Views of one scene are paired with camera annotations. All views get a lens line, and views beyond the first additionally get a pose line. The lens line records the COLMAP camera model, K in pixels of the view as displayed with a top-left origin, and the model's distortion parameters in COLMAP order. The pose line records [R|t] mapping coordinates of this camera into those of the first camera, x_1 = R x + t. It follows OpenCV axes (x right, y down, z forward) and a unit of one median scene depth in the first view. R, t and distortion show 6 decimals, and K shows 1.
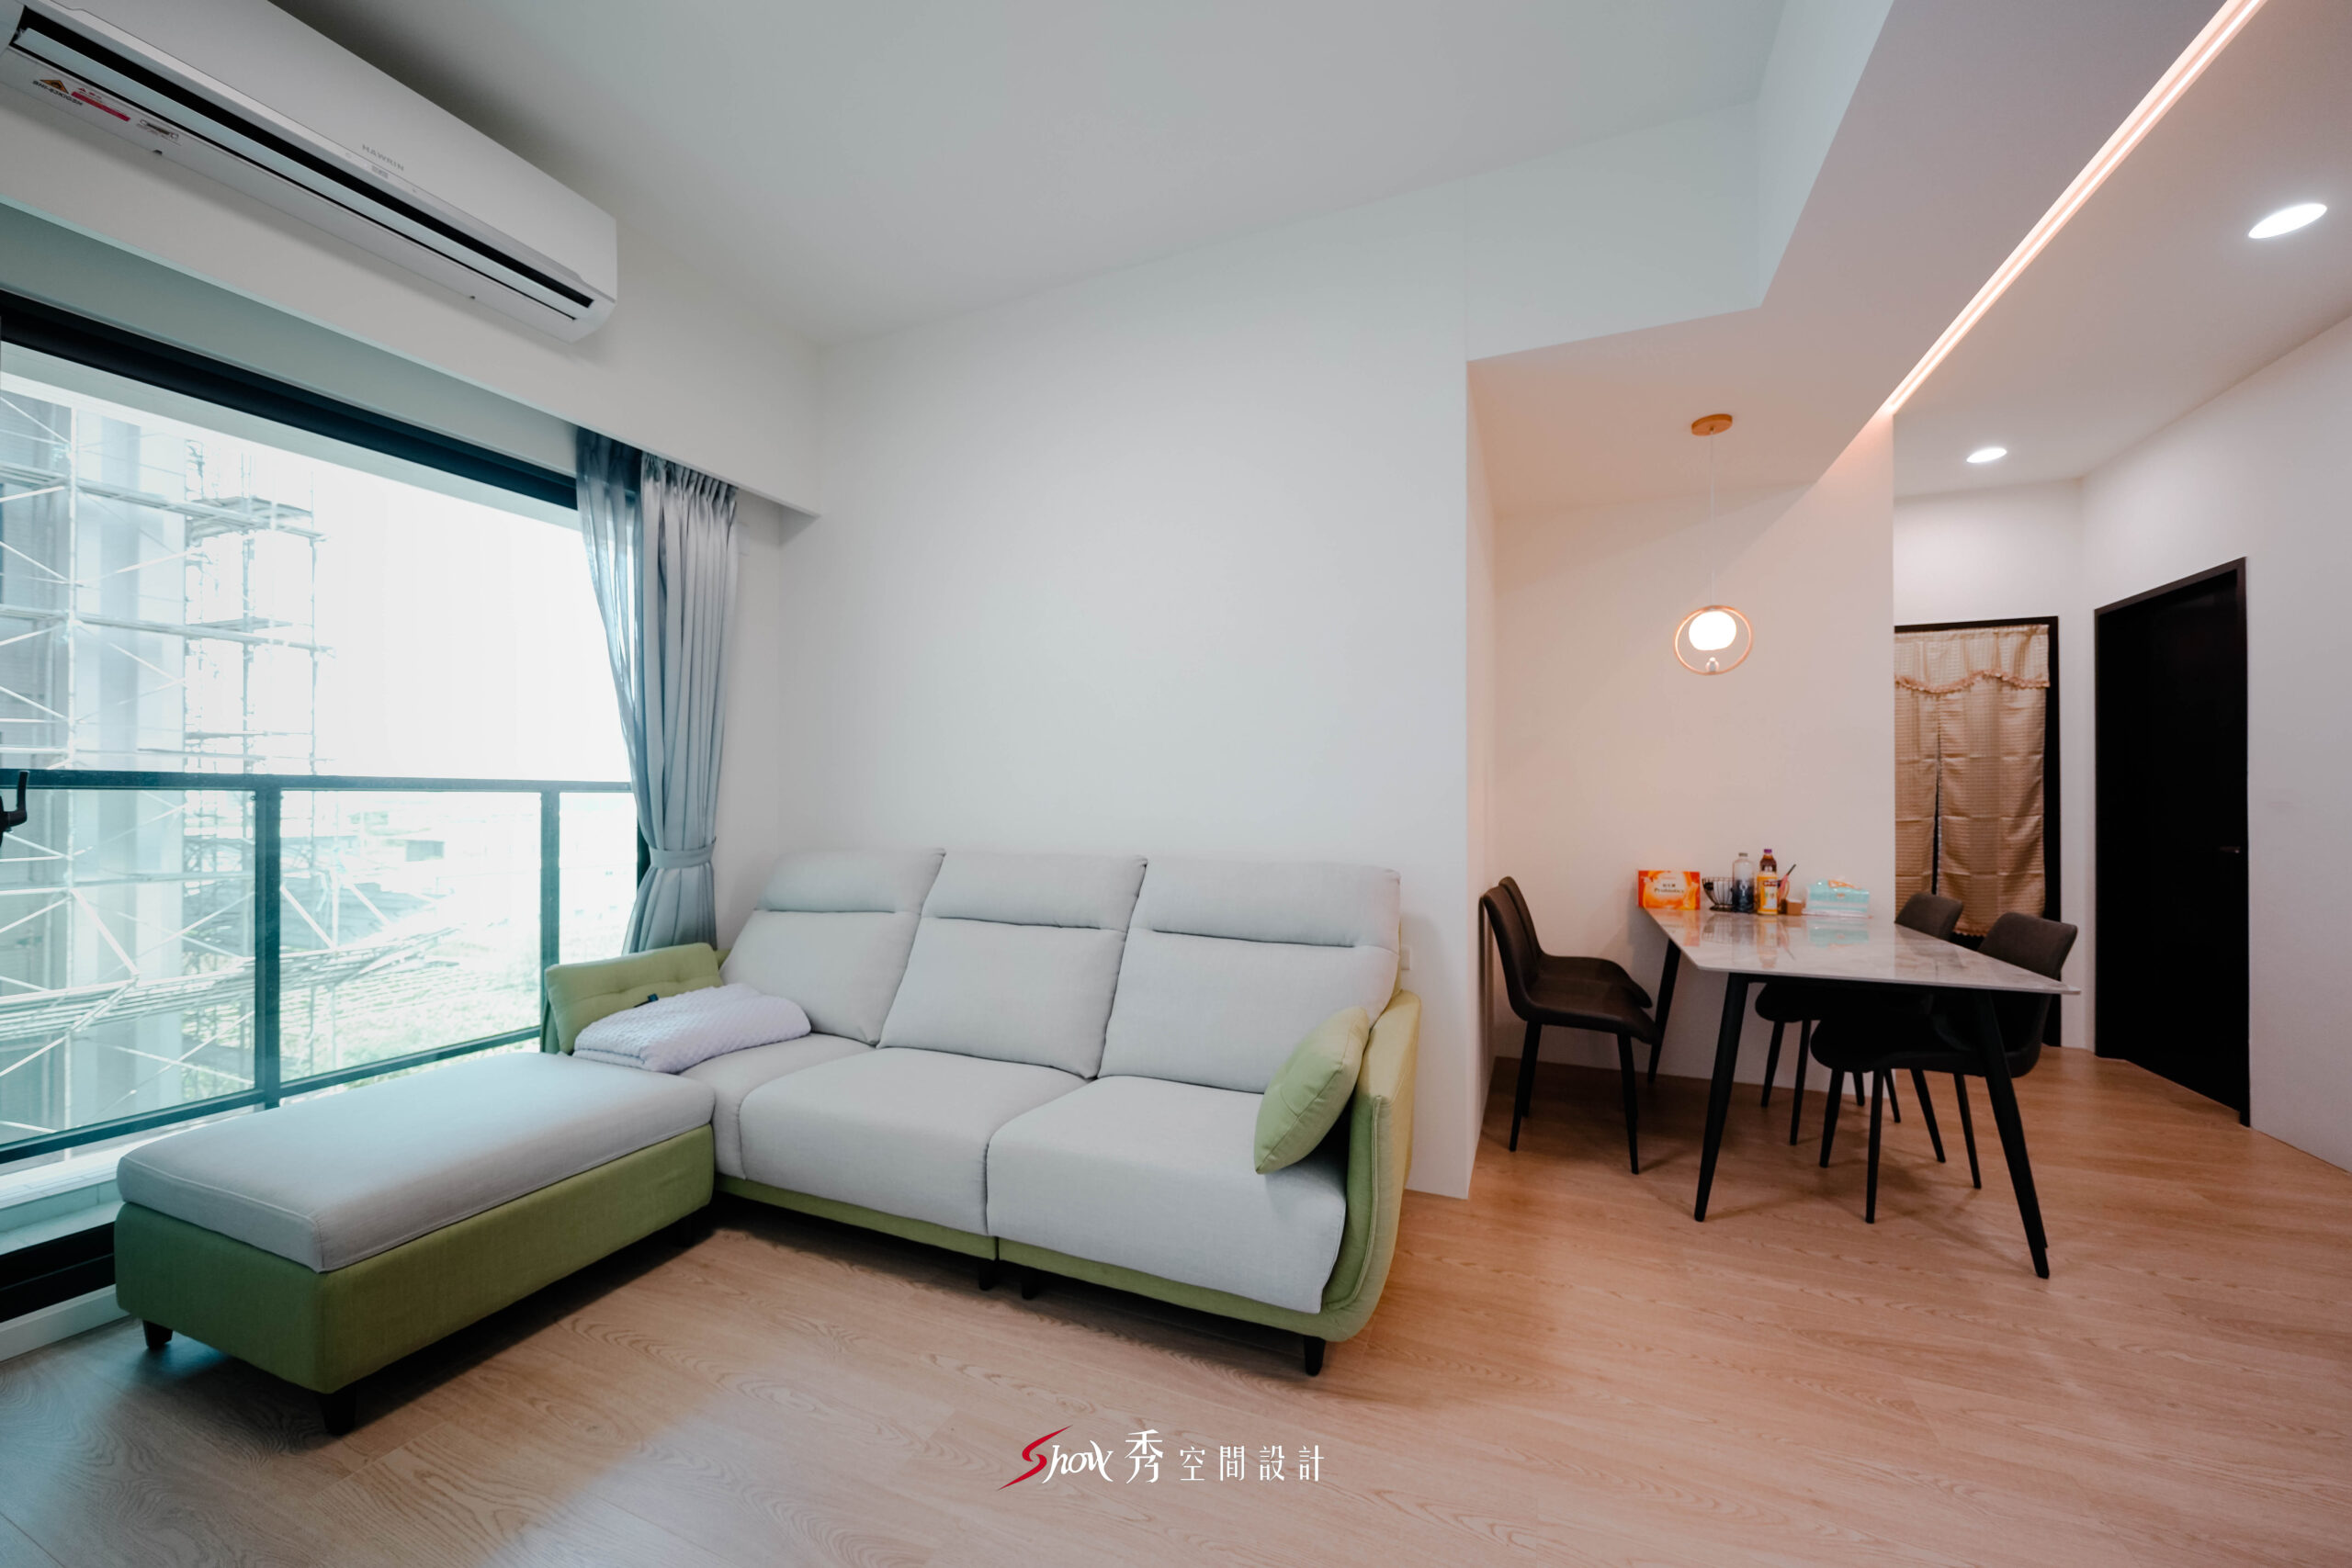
lens RADIAL K [[807.2, 0, 1185.8], [0, 807.2, 801.6], [0, 0, 1]] dist [0.007740, -0.001817]
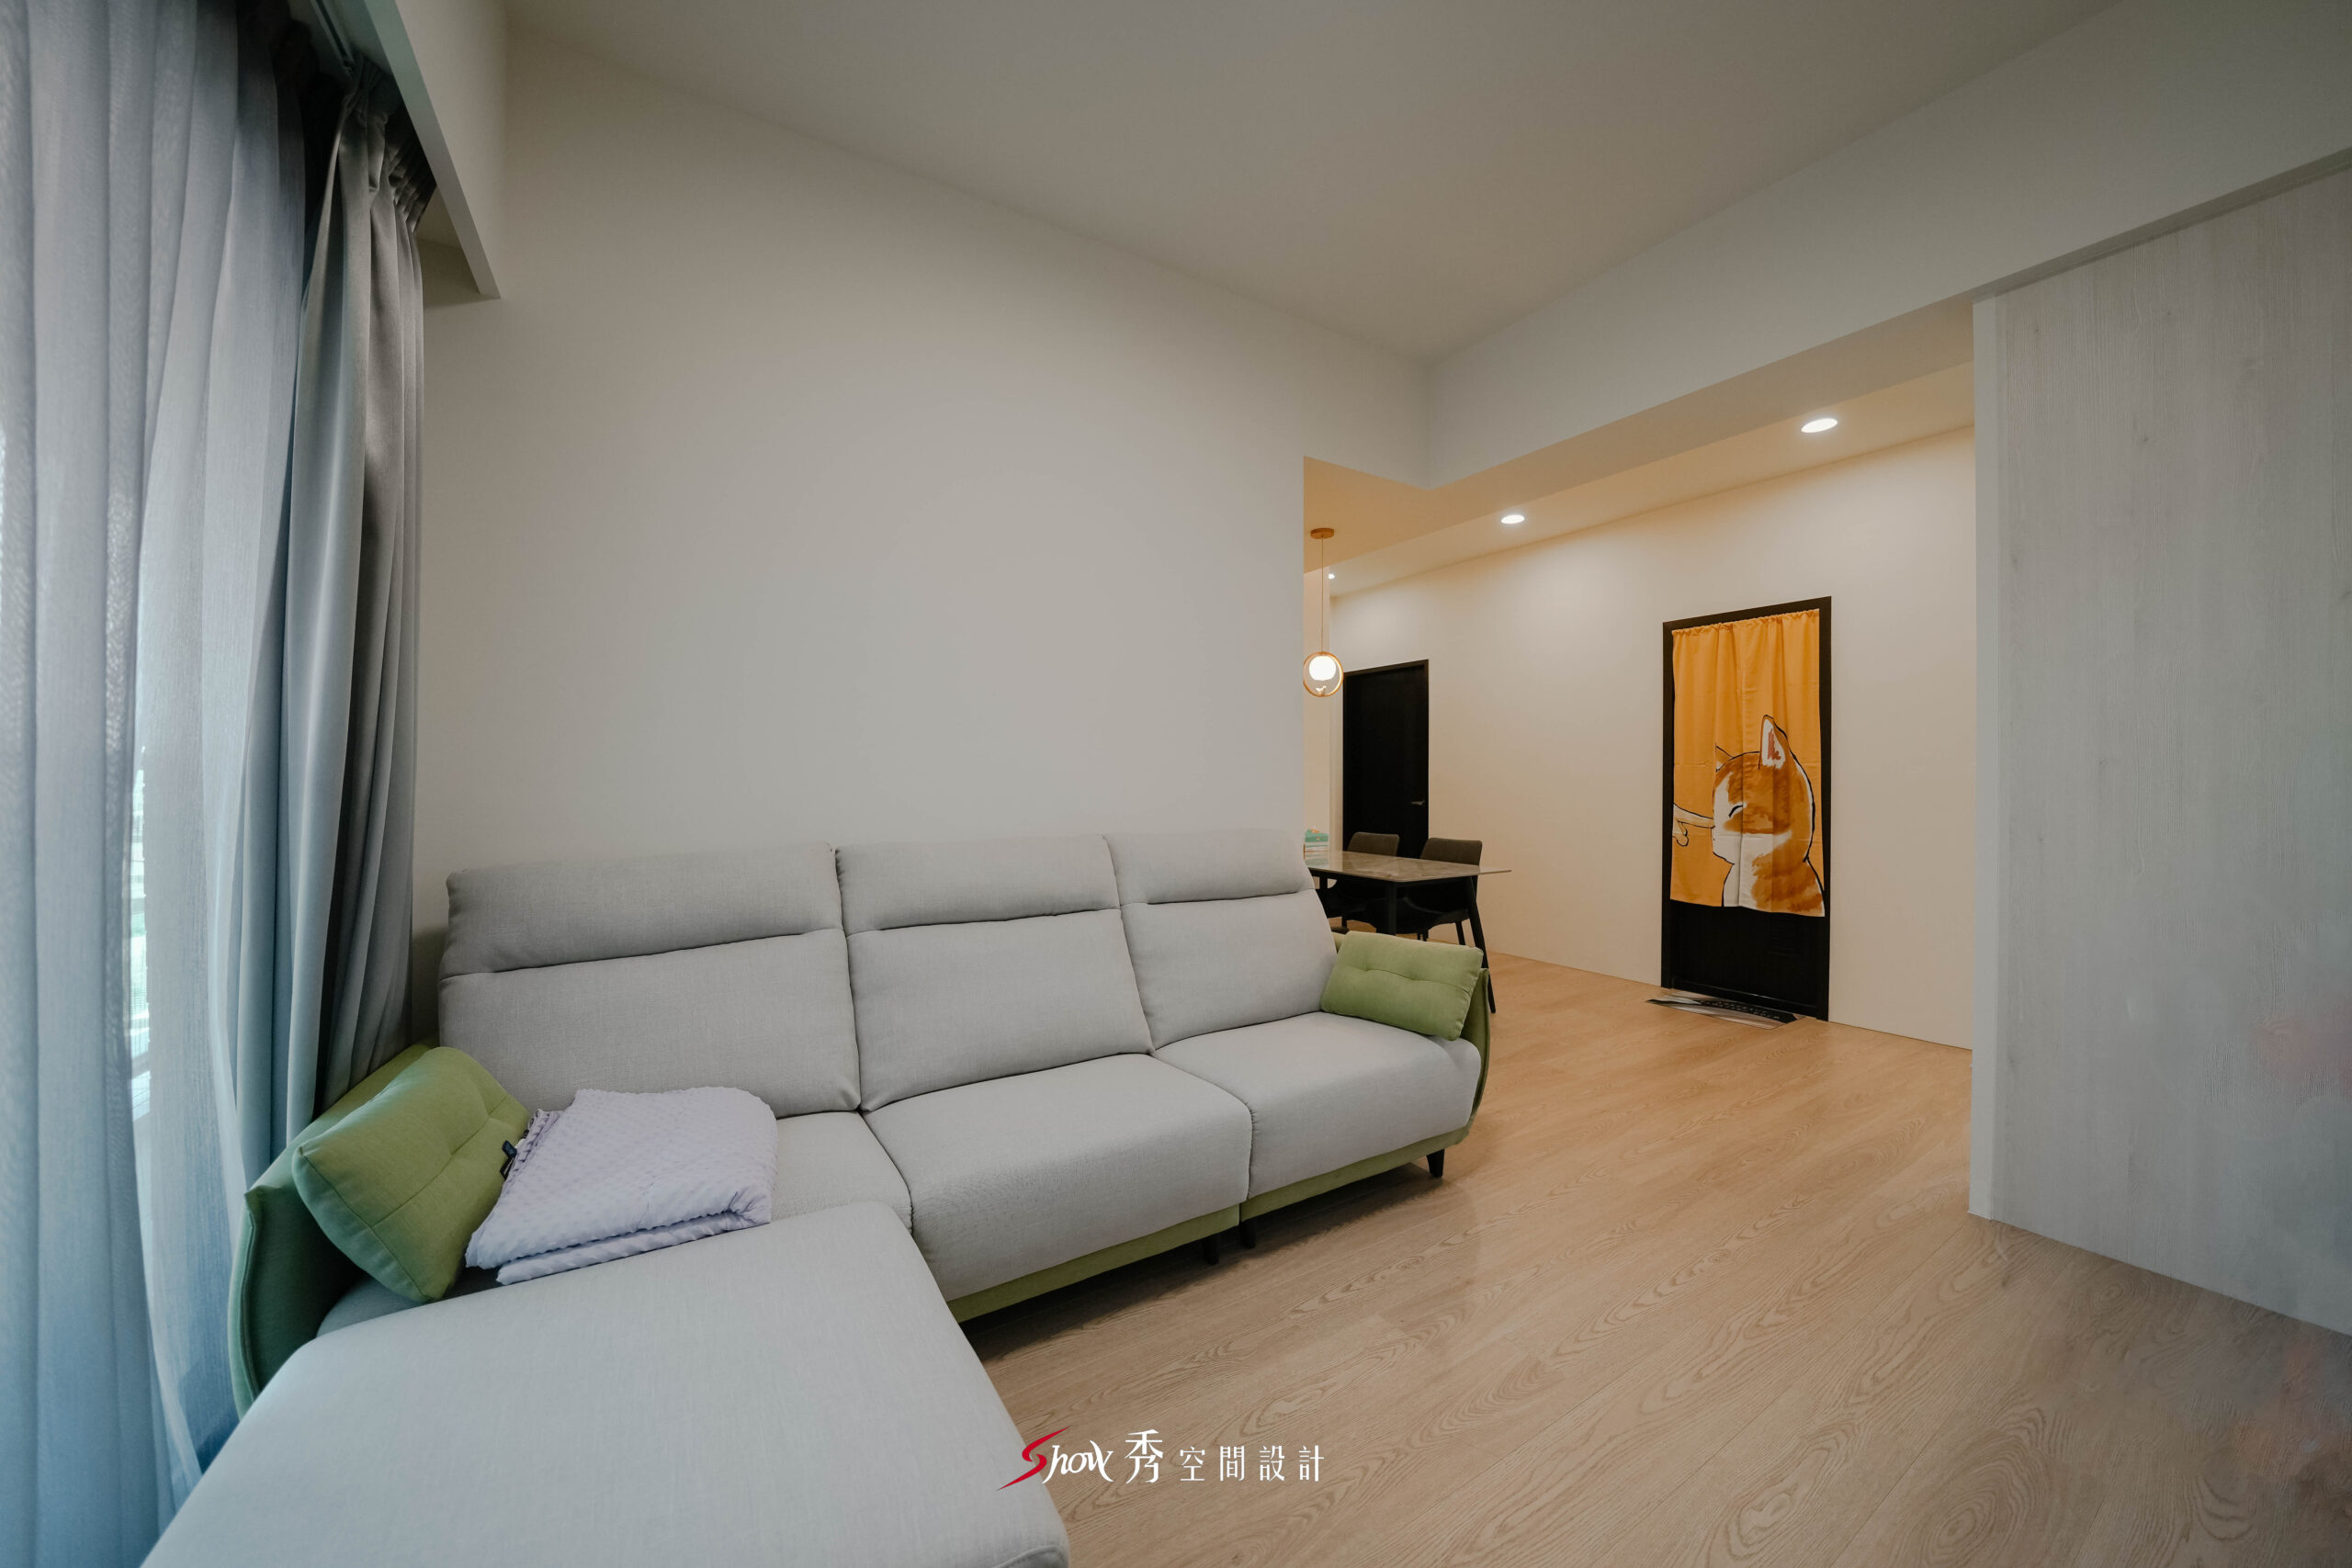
lens RADIAL K [[807.2, 0, 1175.1], [0, 807.2, 789.1], [0, 0, 1]] dist [0.007740, -0.001817]
pose [[0.593695, -0.007920, 0.804651, -0.758806], [0.002054, 0.999963, 0.008327, 0.004620], [-0.804687, -0.003291, 0.593690, 0.315594]]
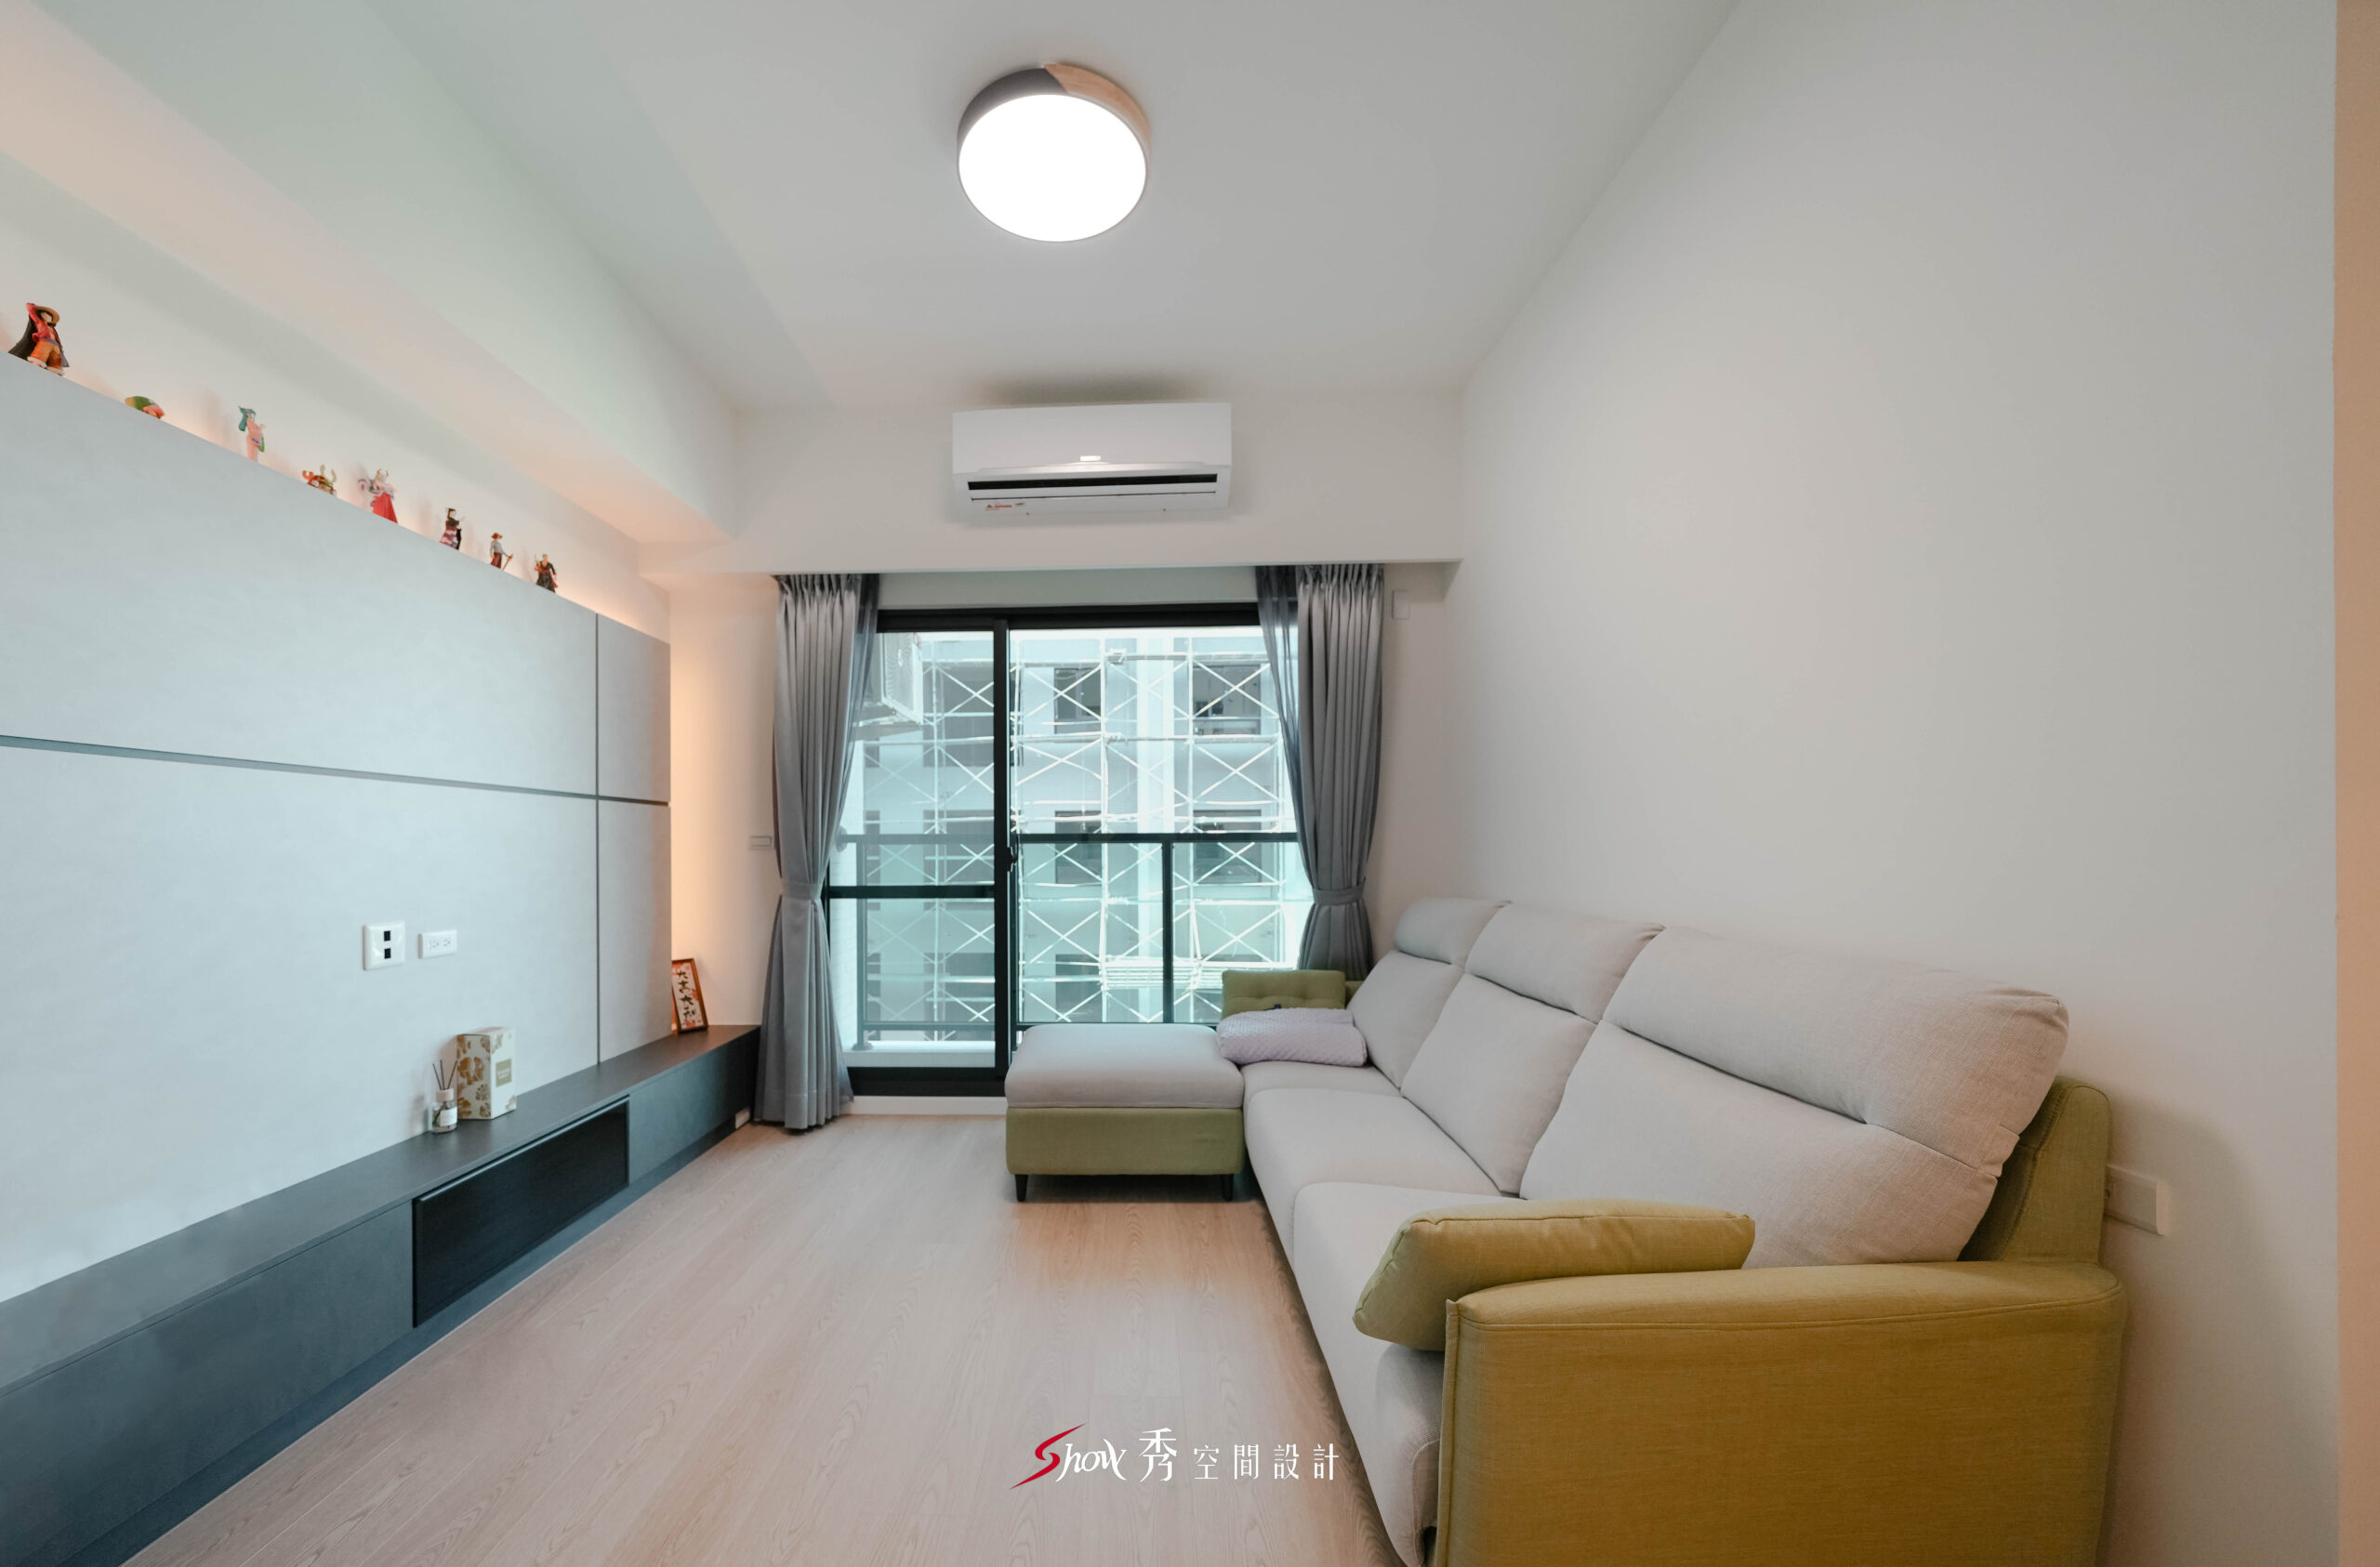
lens RADIAL K [[878.0, 0, 1104.1], [0, 878.0, 847.5], [0, 0, 1]] dist [0.008420, -0.003192]
pose [[0.340118, -0.001137, -0.940382, 0.473538], [0.000604, 0.999999, -0.000991, 0.000655], [0.940382, -0.000231, 0.340119, 0.281752]]
